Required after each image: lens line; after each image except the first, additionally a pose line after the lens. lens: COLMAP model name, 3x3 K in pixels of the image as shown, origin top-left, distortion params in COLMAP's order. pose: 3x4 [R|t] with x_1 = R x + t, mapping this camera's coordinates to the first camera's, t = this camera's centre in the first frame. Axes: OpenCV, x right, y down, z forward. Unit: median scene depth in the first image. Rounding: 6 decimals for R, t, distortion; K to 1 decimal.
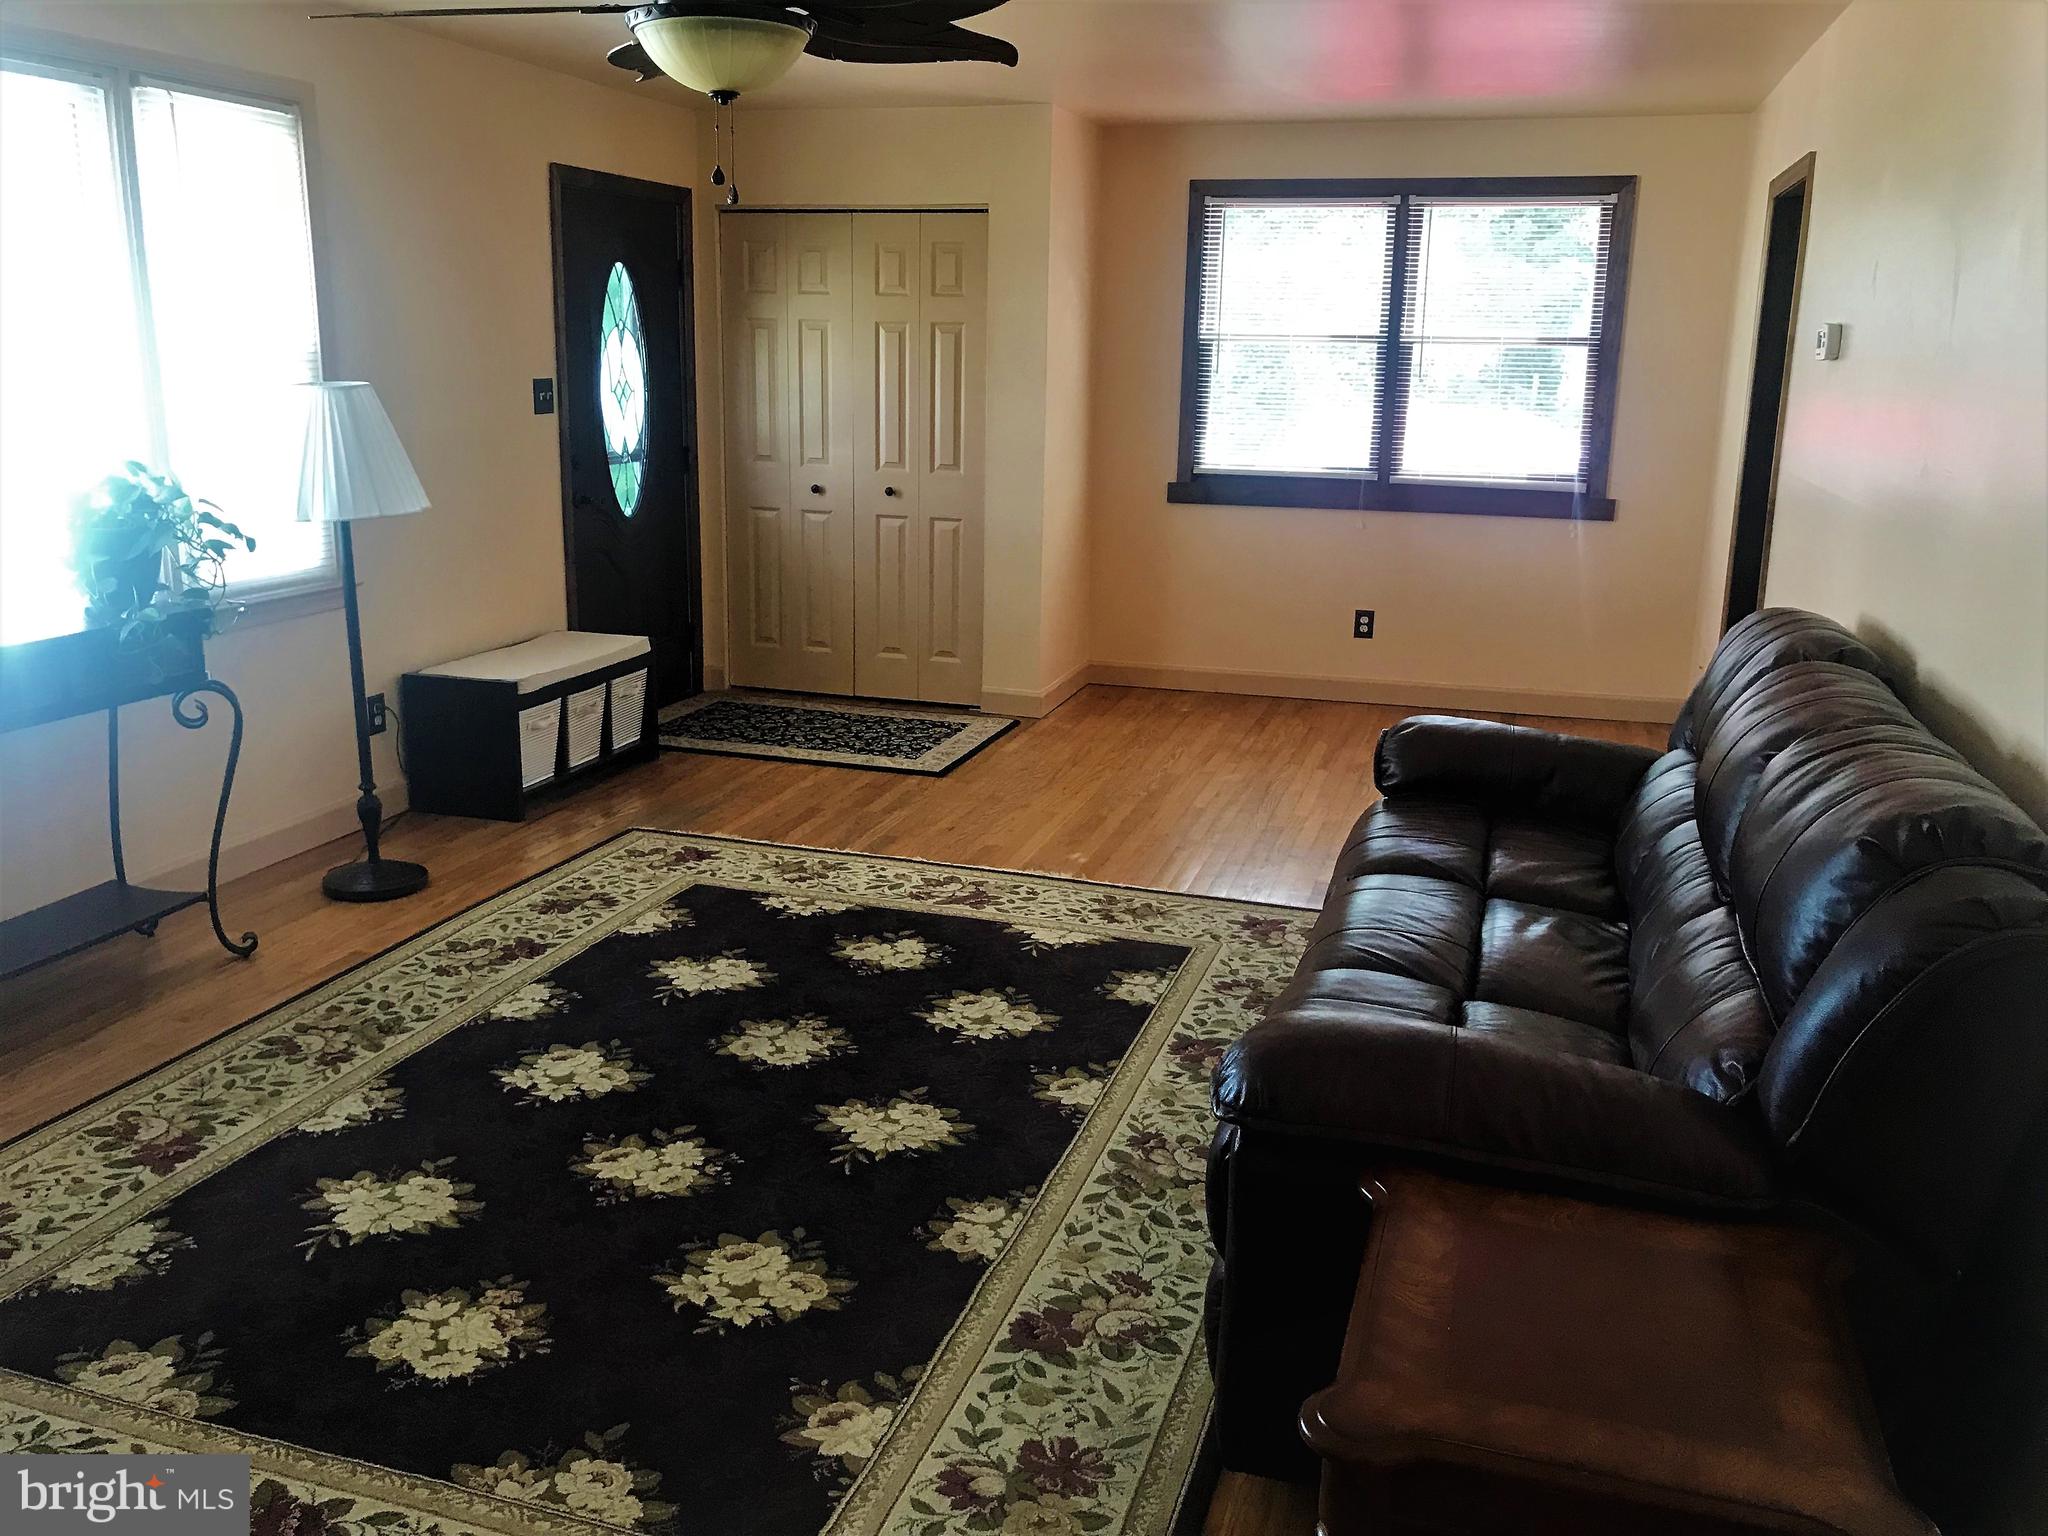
lens RADIAL K [[1684.7, 0, 1024.0], [0, 1684.7, 768.0], [0, 0, 1]] dist [0.001348, -0.003929]
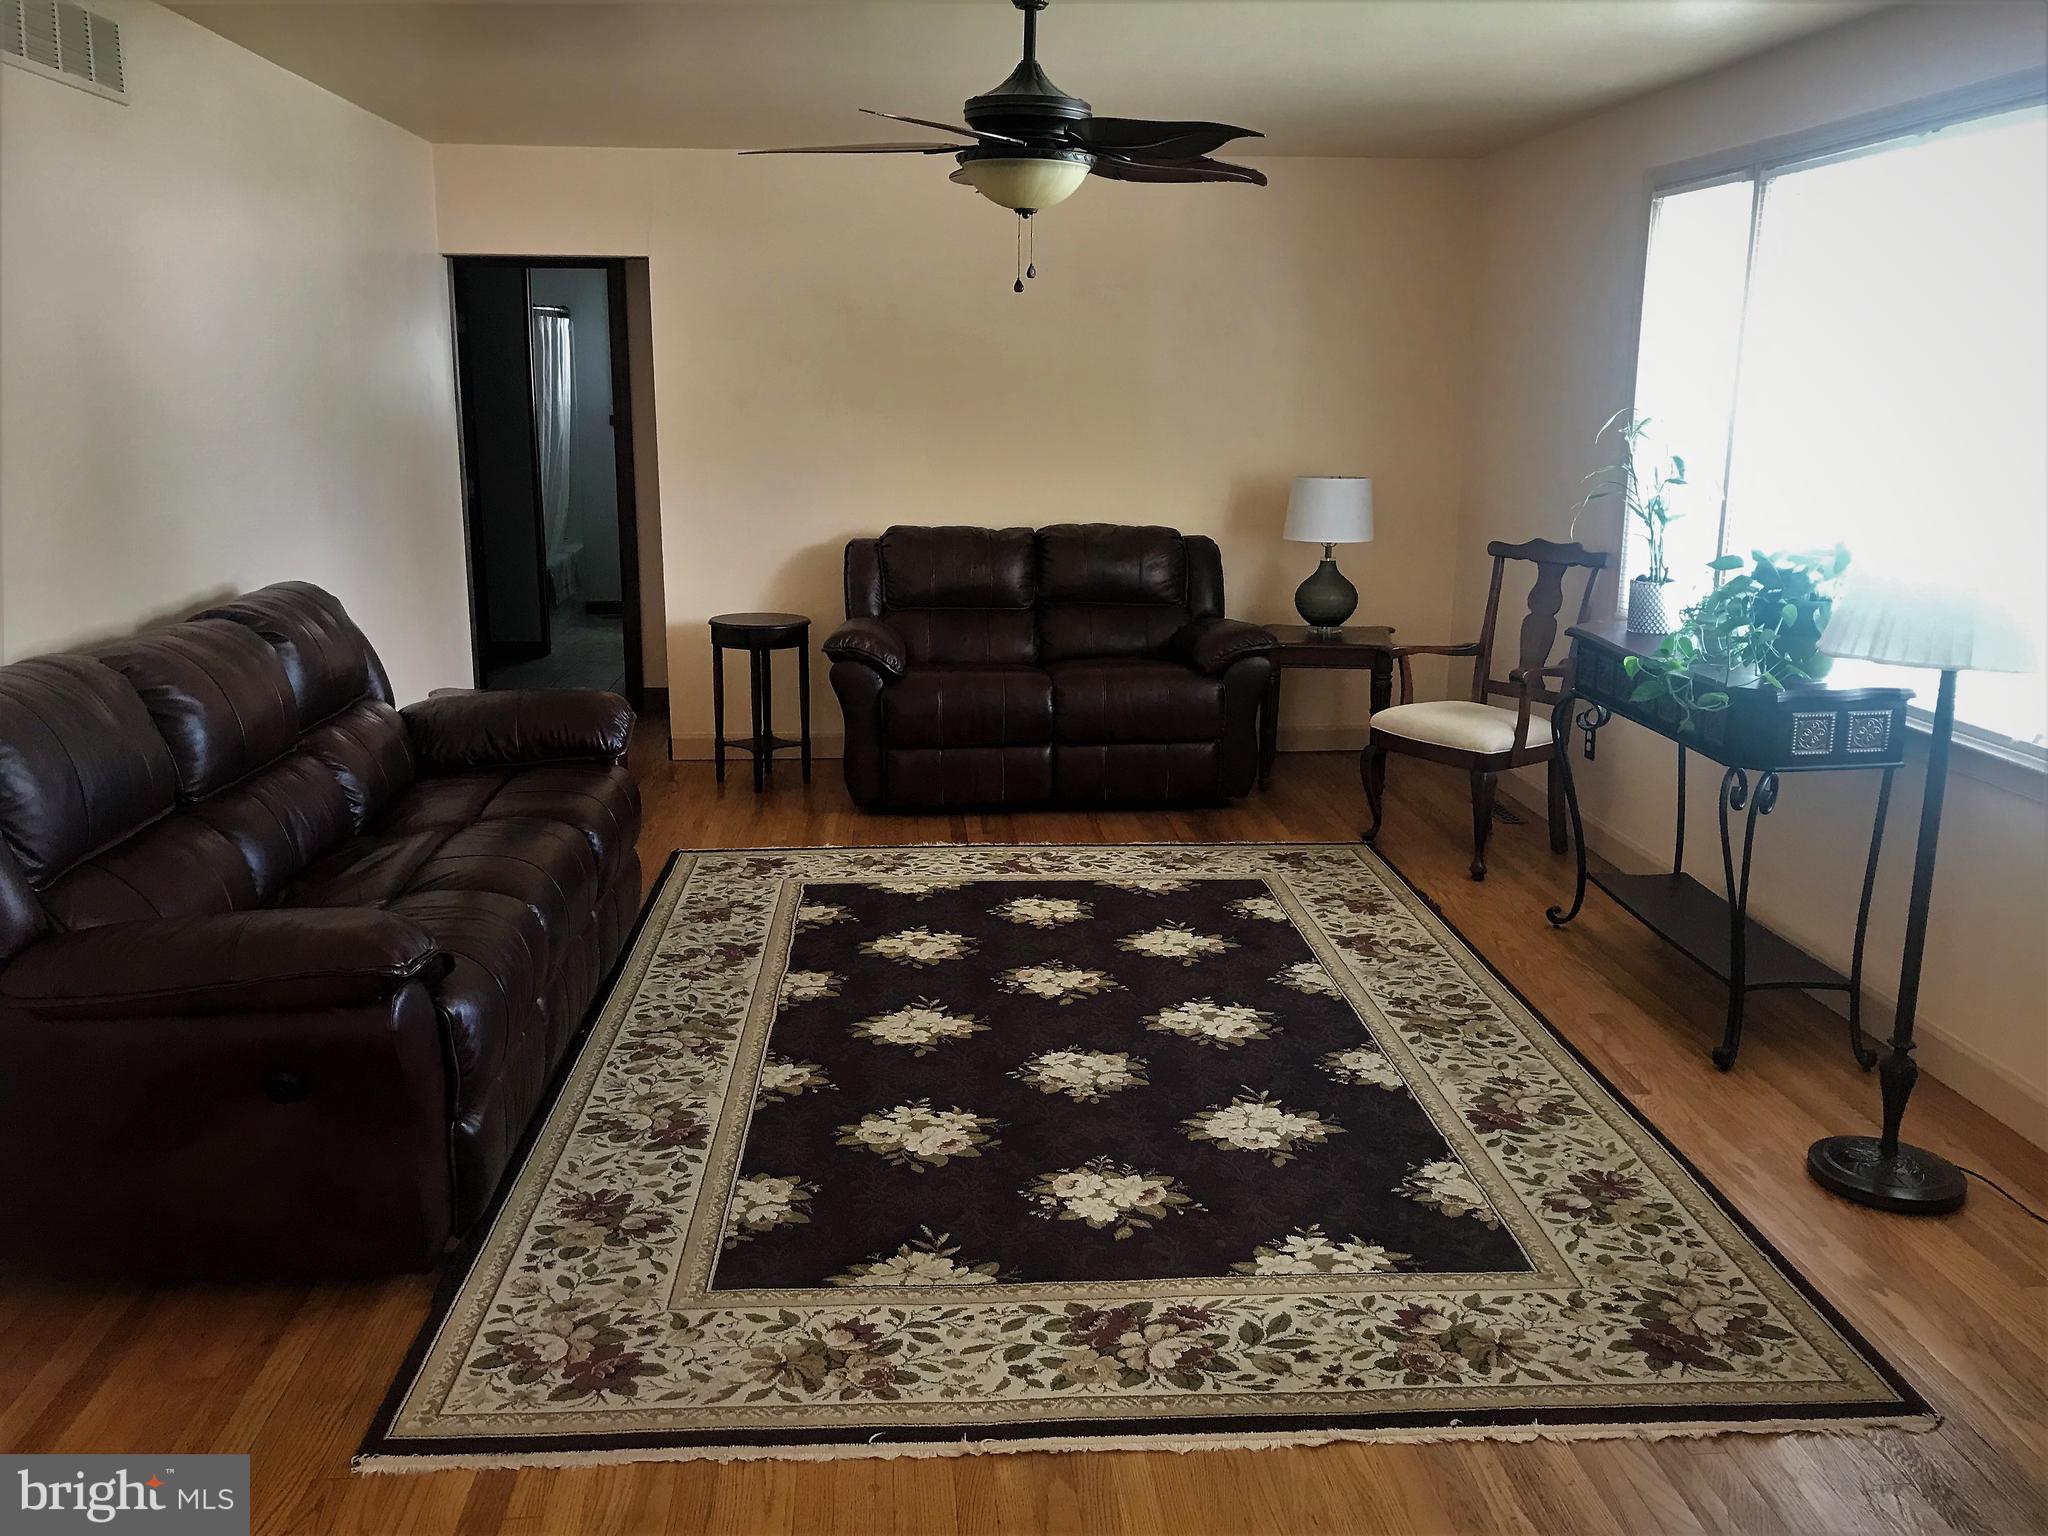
lens RADIAL K [[1684.7, 0, 1024.0], [0, 1684.7, 768.0], [0, 0, 1]] dist [0.001348, -0.003929]
pose [[-0.933828, 0.049921, -0.354223, 0.238620], [-0.114629, 0.896241, 0.428499, -0.426386], [0.338860, 0.440749, -0.831213, 1.709086]]
